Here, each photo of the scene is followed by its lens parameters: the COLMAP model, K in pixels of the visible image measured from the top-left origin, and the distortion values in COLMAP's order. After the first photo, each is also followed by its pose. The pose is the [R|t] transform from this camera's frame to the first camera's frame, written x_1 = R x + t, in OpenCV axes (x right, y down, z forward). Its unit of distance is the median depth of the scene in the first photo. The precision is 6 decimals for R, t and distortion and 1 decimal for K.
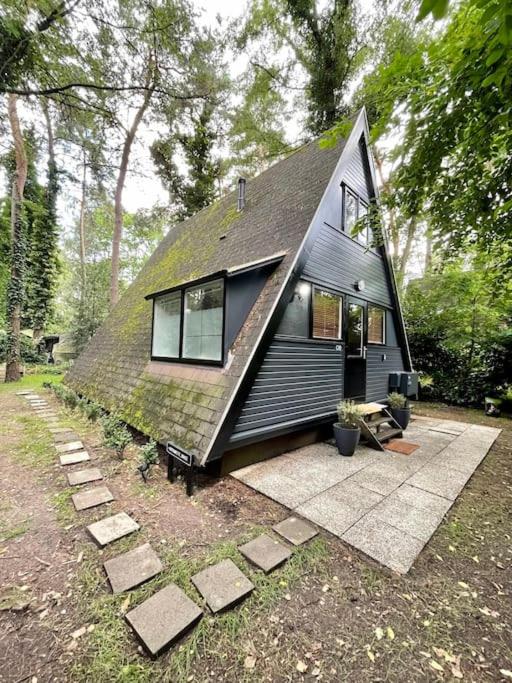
lens RADIAL K [[270.9, 0, 255.3], [0, 270.9, 339.2], [0, 0, 1]] dist [-0.001247, 0.002536]
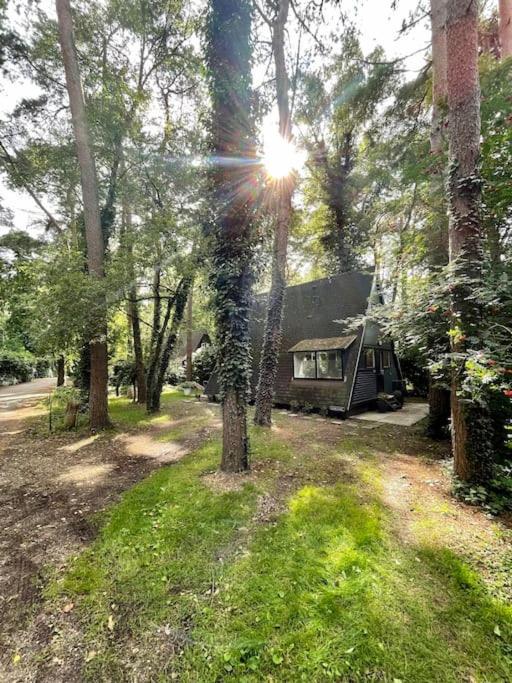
lens RADIAL K [[267.5, 0, 253.5], [0, 267.5, 340.4], [0, 0, 1]] dist [-0.001001, -0.000214]
pose [[0.998207, -0.032134, 0.050507, -1.057300], [0.034535, 0.998279, -0.047403, -0.198596], [-0.048897, 0.049062, 0.997598, -1.599230]]
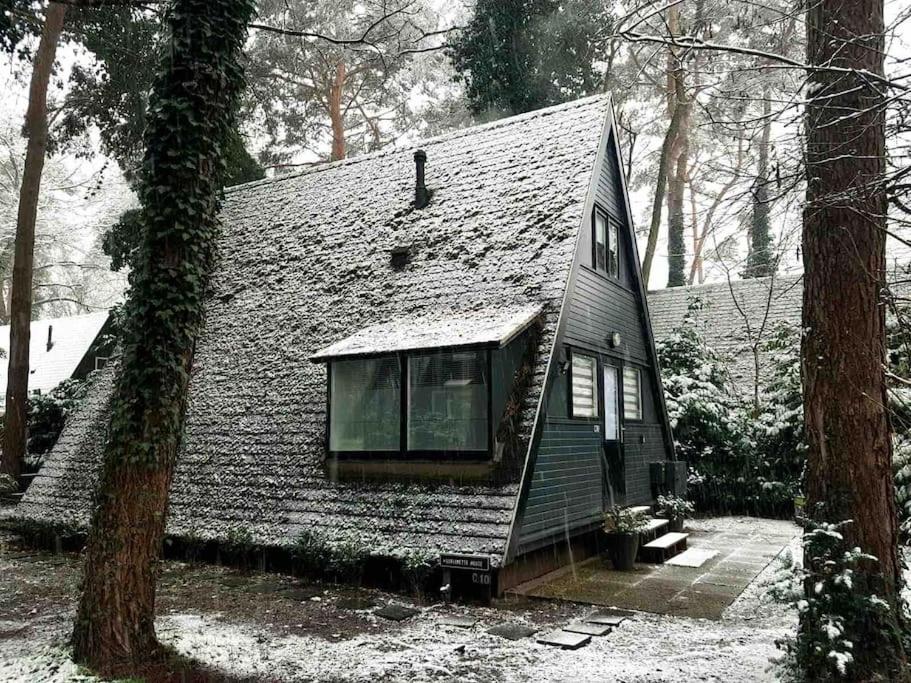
lens RADIAL K [[674.6, 0, 454.7], [0, 674.6, 342.5], [0, 0, 1]] dist [0.062412, -0.067945]
pose [[0.967557, 0.004896, 0.252605, -0.648946], [0.014529, 0.997080, -0.074973, -0.085190], [-0.252234, 0.076211, 0.964660, -0.847727]]
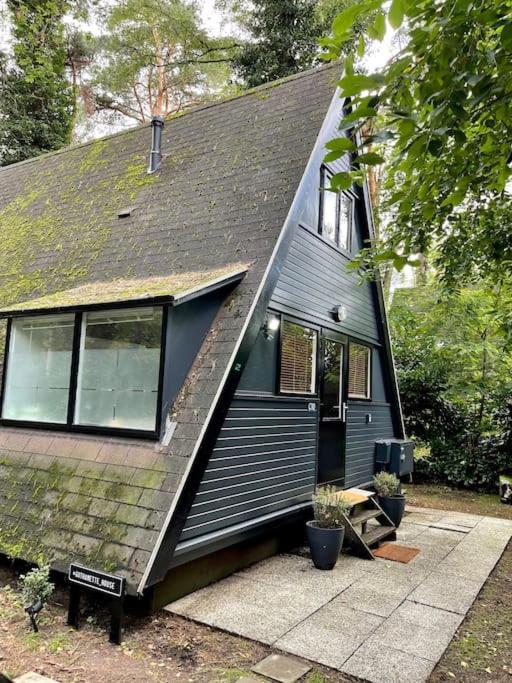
lens RADIAL K [[505.7, 0, 254.7], [0, 505.7, 342.9], [0, 0, 1]] dist [0.062412, -0.067945]
pose [[0.966744, 0.039888, 0.252618, -0.187623], [-0.025606, 0.997895, -0.059573, -0.058007], [-0.254462, 0.051124, 0.965730, -0.228019]]
